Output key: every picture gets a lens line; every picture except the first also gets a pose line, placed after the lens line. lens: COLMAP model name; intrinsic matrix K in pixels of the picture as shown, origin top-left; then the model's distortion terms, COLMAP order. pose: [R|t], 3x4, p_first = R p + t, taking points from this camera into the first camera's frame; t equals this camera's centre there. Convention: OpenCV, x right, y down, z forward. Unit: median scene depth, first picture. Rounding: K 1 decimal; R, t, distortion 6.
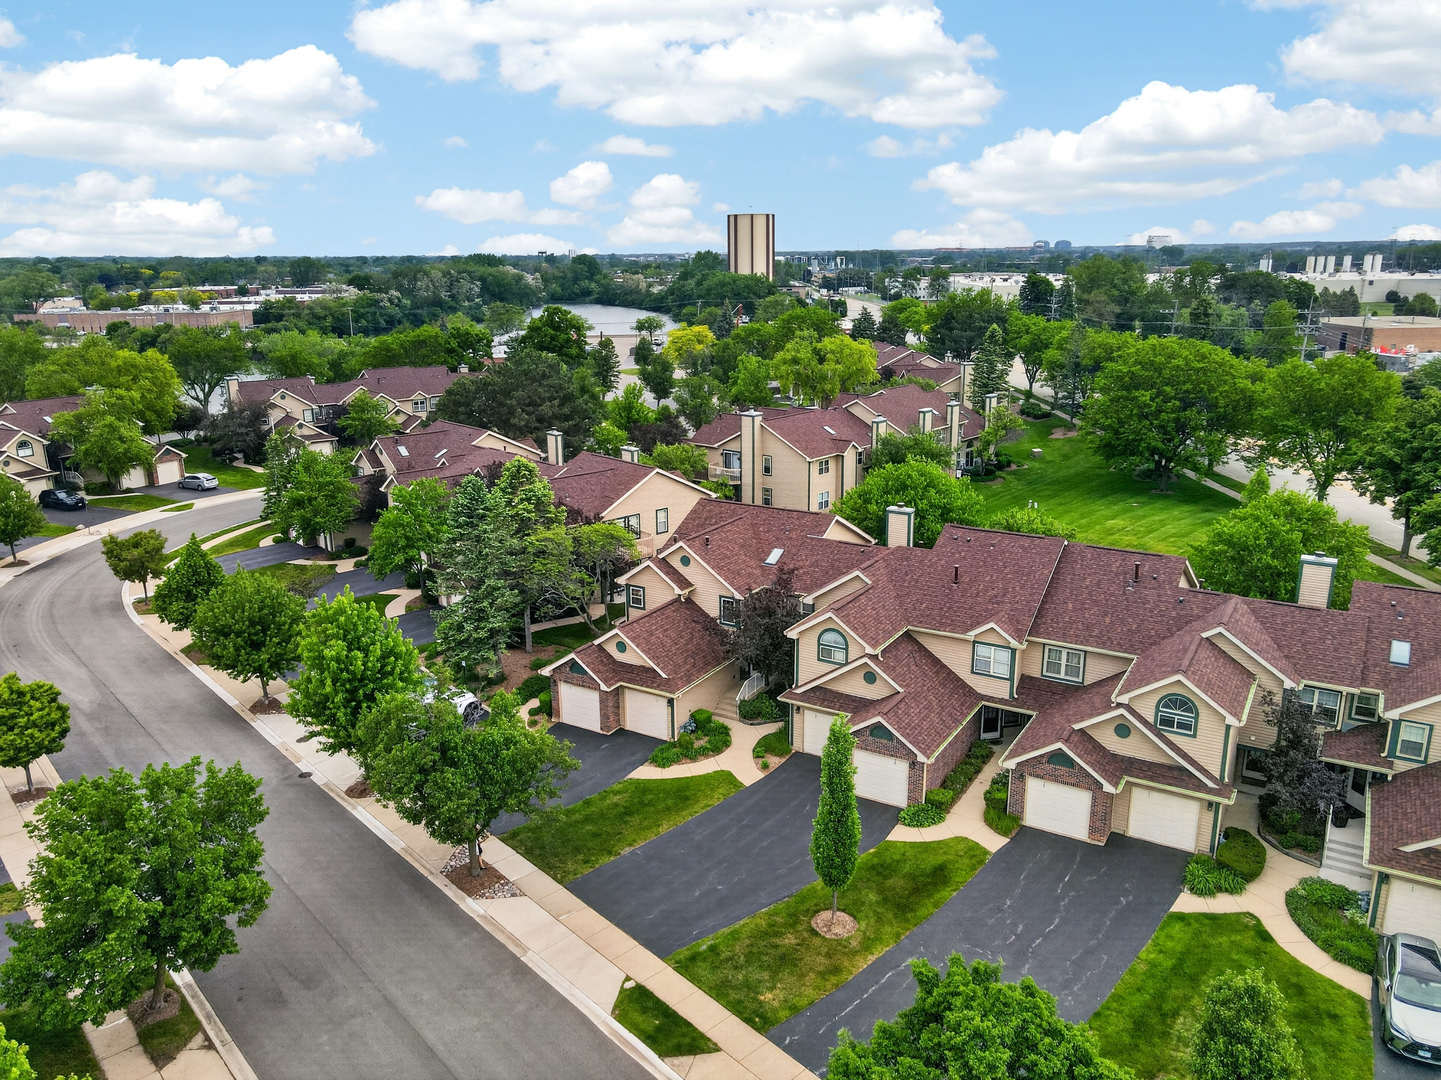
lens RADIAL K [[1068.0, 0, 722.4], [0, 1068.0, 541.7], [0, 0, 1]] dist [-0.009682, -0.002783]
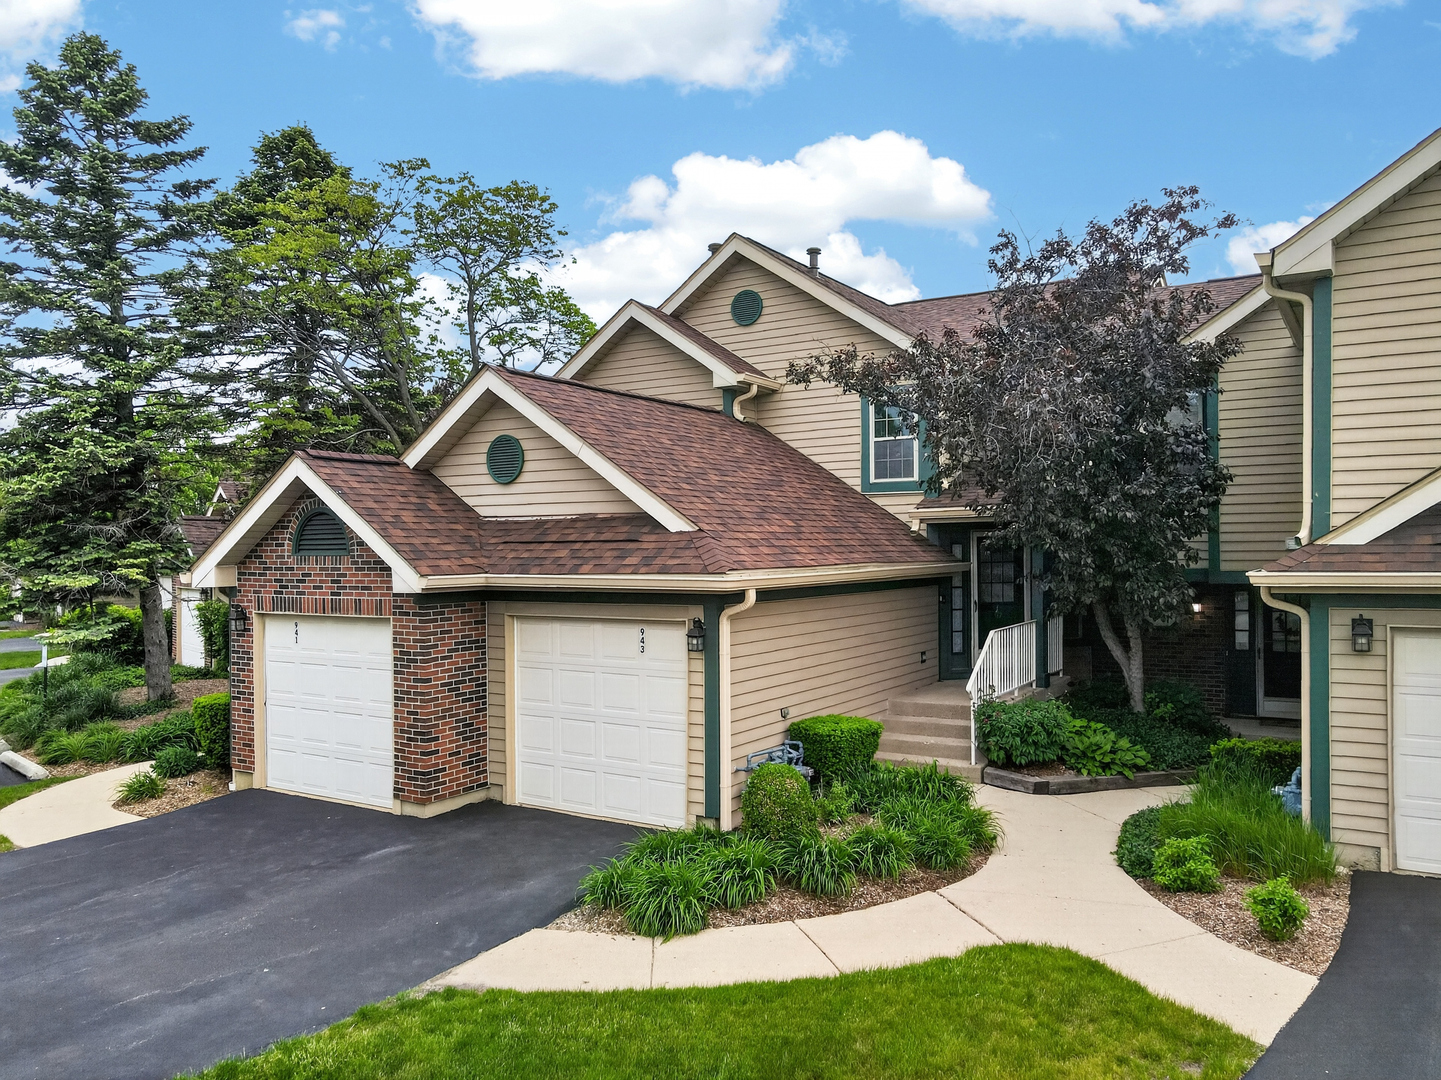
lens RADIAL K [[1068.0, 0, 719.0], [0, 1068.0, 537.1], [0, 0, 1]] dist [-0.009682, -0.002783]
pose [[0.999836, 0.002101, -0.017977, -0.040601], [-0.006927, 0.962039, -0.272826, 0.184634], [0.016722, 0.272906, 0.961896, 0.767255]]
